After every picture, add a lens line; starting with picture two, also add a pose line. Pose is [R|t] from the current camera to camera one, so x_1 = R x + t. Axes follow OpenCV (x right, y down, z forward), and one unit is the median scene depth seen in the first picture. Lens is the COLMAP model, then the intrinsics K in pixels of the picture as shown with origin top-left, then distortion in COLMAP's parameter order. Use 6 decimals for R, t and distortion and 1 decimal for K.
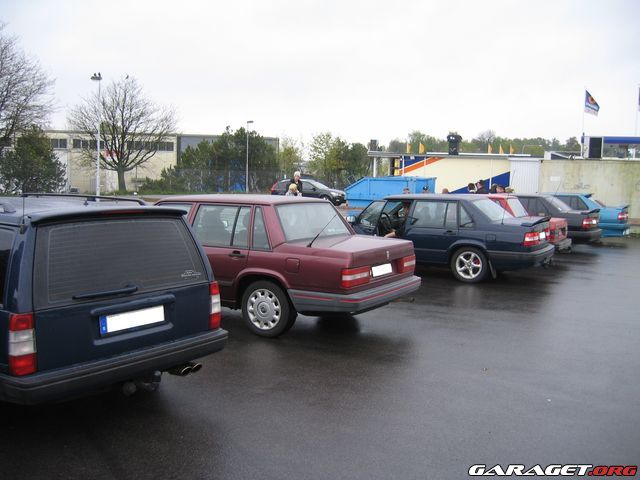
lens RADIAL K [[664.7, 0, 320.0], [0, 664.7, 240.0], [0, 0, 1]] dist [-0.102538, 0.022958]
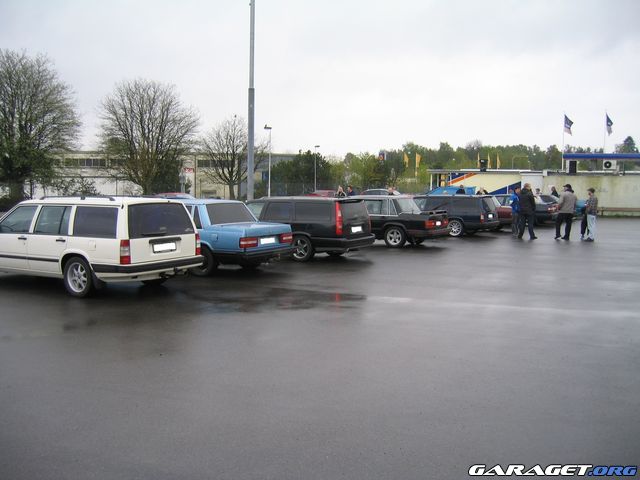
lens RADIAL K [[664.7, 0, 320.0], [0, 664.7, 240.0], [0, 0, 1]] dist [-0.102538, 0.022958]
pose [[0.999461, -0.020355, 0.025768, -0.135720], [0.020688, 0.999705, -0.012707, 0.026717], [-0.025502, 0.013234, 0.999587, -0.327080]]
